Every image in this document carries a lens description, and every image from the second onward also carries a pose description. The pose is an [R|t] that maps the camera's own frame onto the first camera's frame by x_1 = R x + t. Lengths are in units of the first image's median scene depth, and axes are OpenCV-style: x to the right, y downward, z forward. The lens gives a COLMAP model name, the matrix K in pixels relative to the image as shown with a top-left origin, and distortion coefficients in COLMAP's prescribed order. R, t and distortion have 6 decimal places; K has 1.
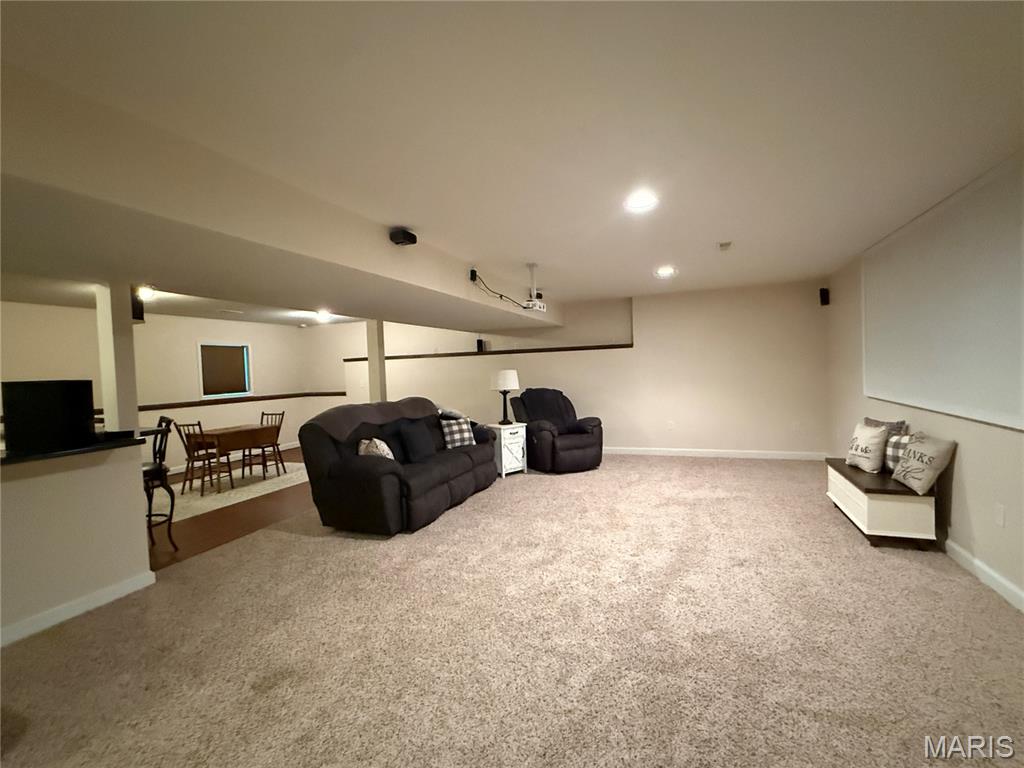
lens RADIAL K [[459.9, 0, 513.8], [0, 459.9, 386.5], [0, 0, 1]] dist [-0.001492, -0.000506]
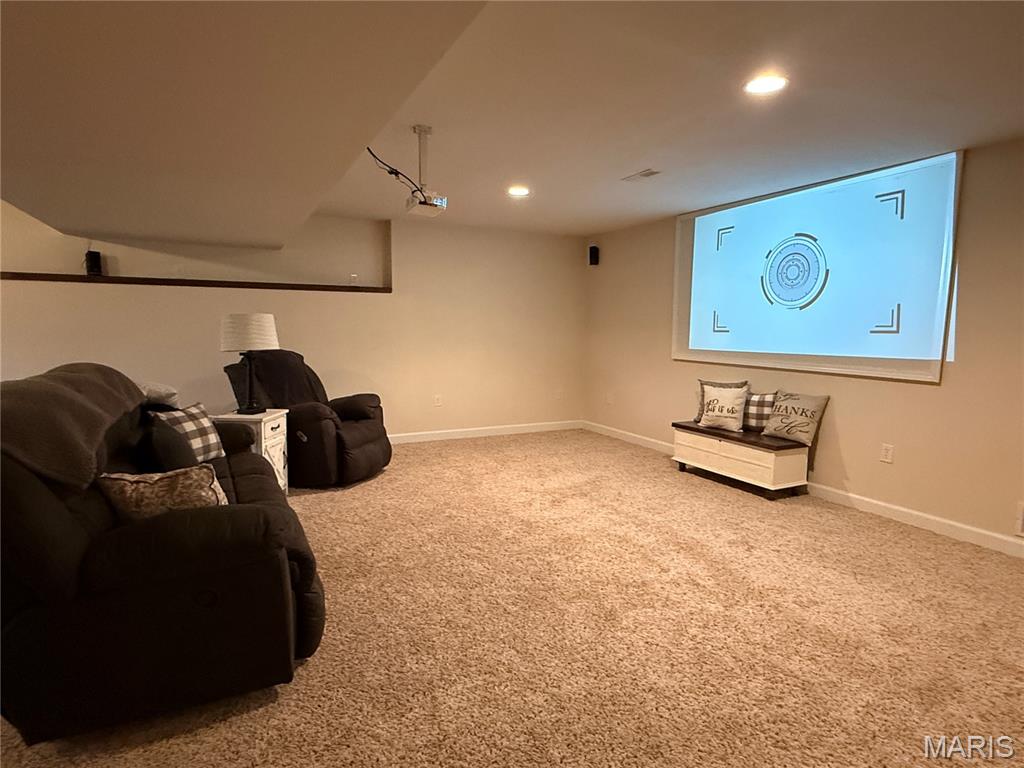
lens RADIAL K [[577.5, 0, 511.3], [0, 577.5, 382.0], [0, 0, 1]] dist [-0.000585, -0.000763]
pose [[0.670251, -0.028716, 0.741579, -0.482226], [-0.006779, 0.998973, 0.044810, 0.018851], [-0.742103, -0.035061, 0.669368, 0.469526]]
